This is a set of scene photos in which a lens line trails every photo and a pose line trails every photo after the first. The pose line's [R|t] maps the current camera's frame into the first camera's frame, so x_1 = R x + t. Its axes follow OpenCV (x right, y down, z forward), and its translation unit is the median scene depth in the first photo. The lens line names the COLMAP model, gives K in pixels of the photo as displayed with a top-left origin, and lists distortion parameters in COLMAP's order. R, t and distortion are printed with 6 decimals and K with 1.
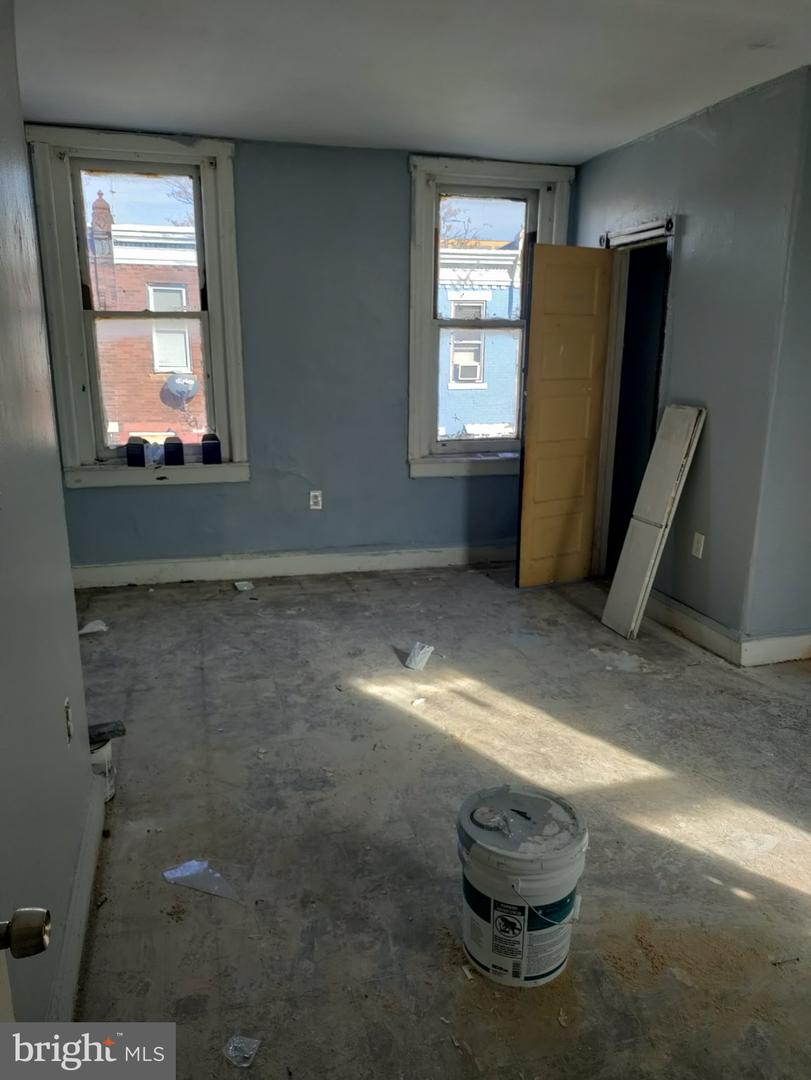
lens RADIAL K [[771.0, 0, 403.5], [0, 771.0, 541.3], [0, 0, 1]] dist [0.008913, -0.025092]
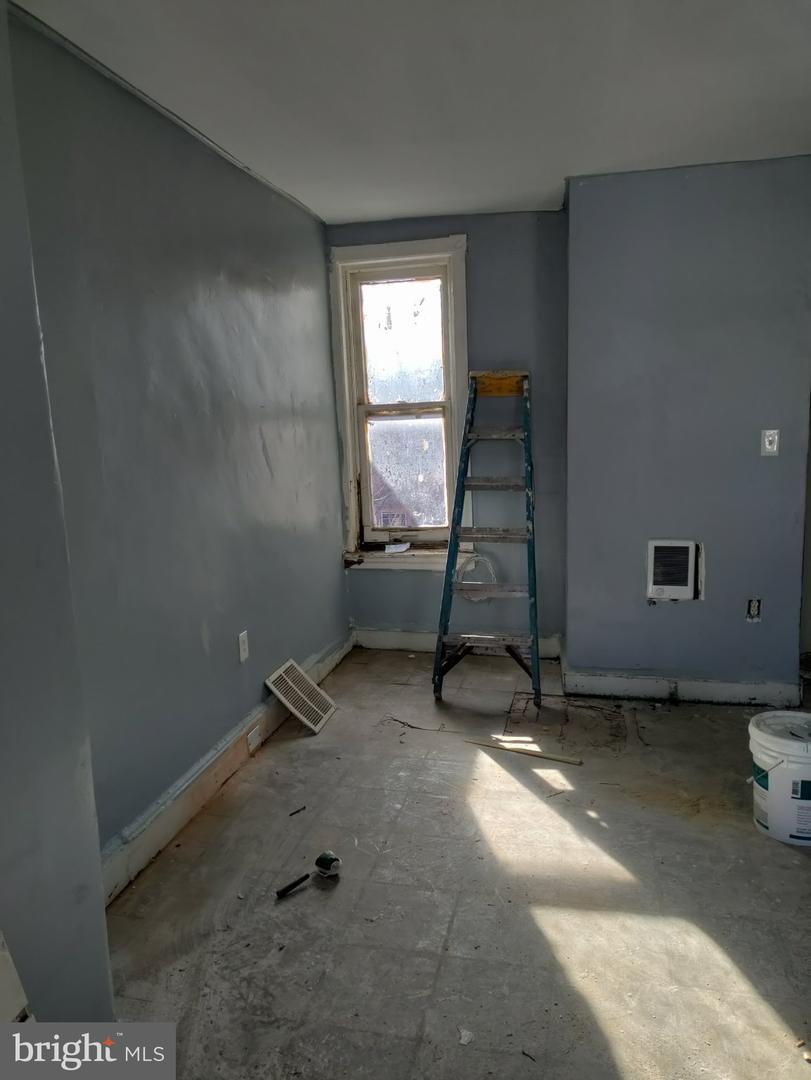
lens RADIAL K [[771.0, 0, 411.9], [0, 771.0, 542.2], [0, 0, 1]] dist [0.008913, -0.025092]
pose [[-0.882320, -0.050750, 0.467906, 0.087741], [0.149347, 0.912599, 0.380603, -0.405008], [-0.446327, 0.405694, -0.797625, 1.543937]]
